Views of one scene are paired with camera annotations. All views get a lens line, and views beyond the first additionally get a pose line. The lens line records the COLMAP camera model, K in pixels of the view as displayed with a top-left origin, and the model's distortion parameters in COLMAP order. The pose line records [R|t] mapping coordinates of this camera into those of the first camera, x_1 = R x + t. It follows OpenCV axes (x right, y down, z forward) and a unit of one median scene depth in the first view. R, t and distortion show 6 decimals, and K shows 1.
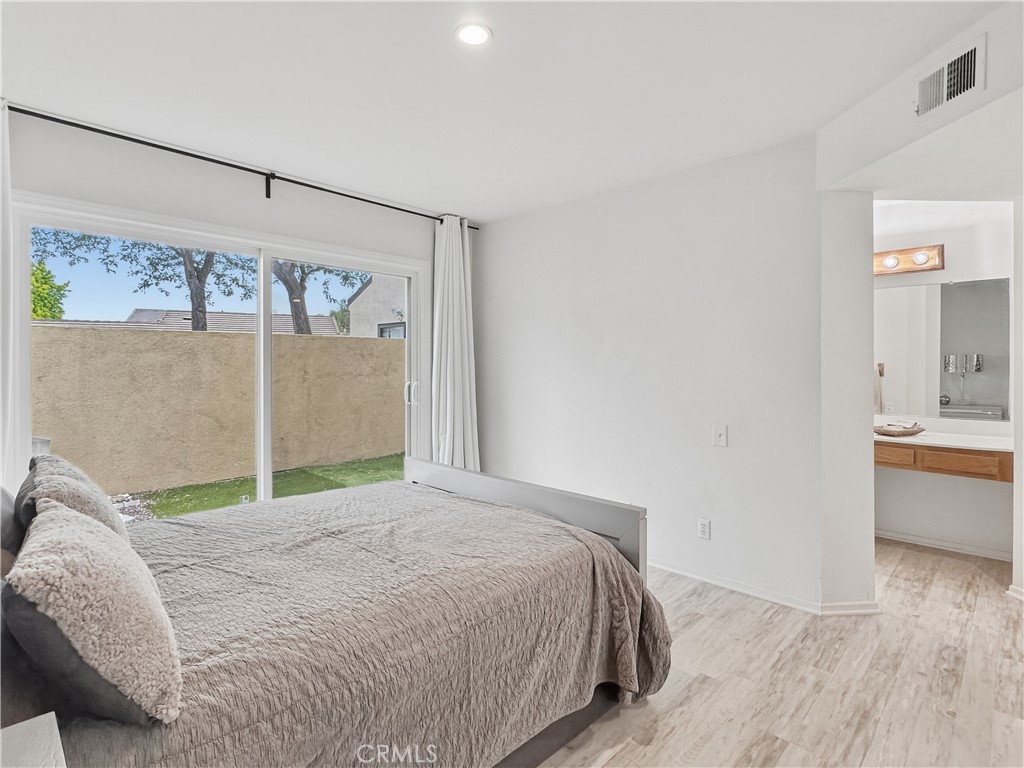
lens RADIAL K [[528.3, 0, 509.1], [0, 528.3, 366.9], [0, 0, 1]] dist [0.000837, -0.000694]
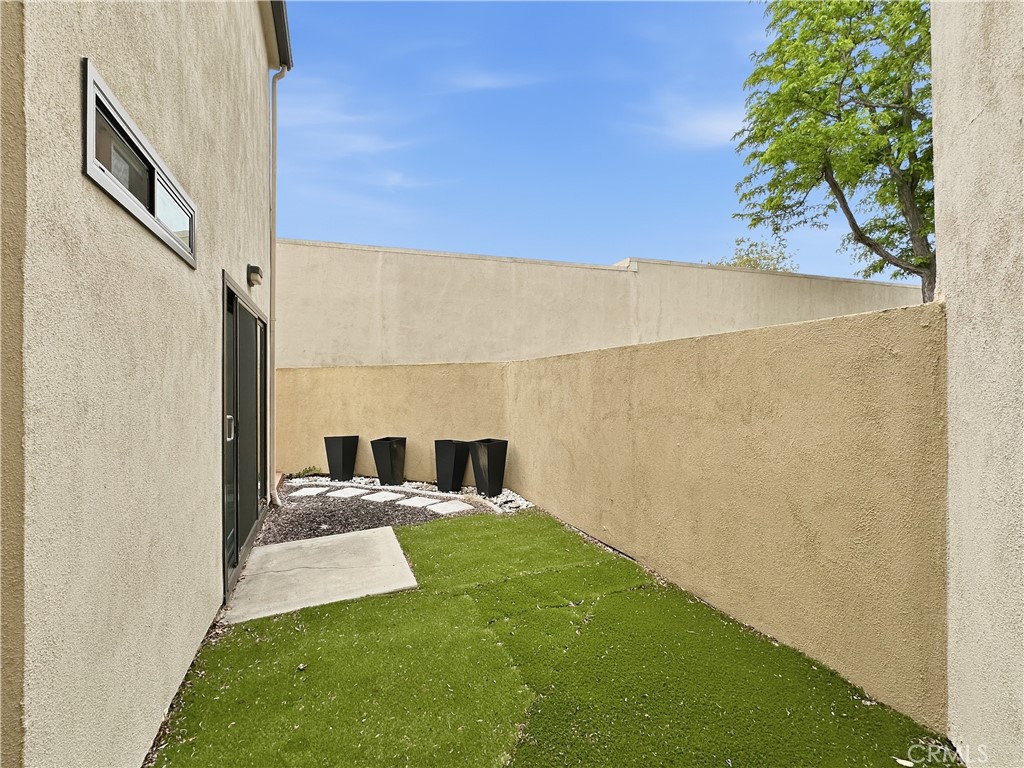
lens RADIAL K [[503.6, 0, 512.0], [0, 503.6, 384.0], [0, 0, 1]] dist [0.000768, 0.000078]
pose [[-0.427222, 0.007929, -0.904112, 0.236025], [0.006045, 0.999964, 0.005913, -0.022206], [0.904127, -0.002939, -0.427255, 1.281222]]
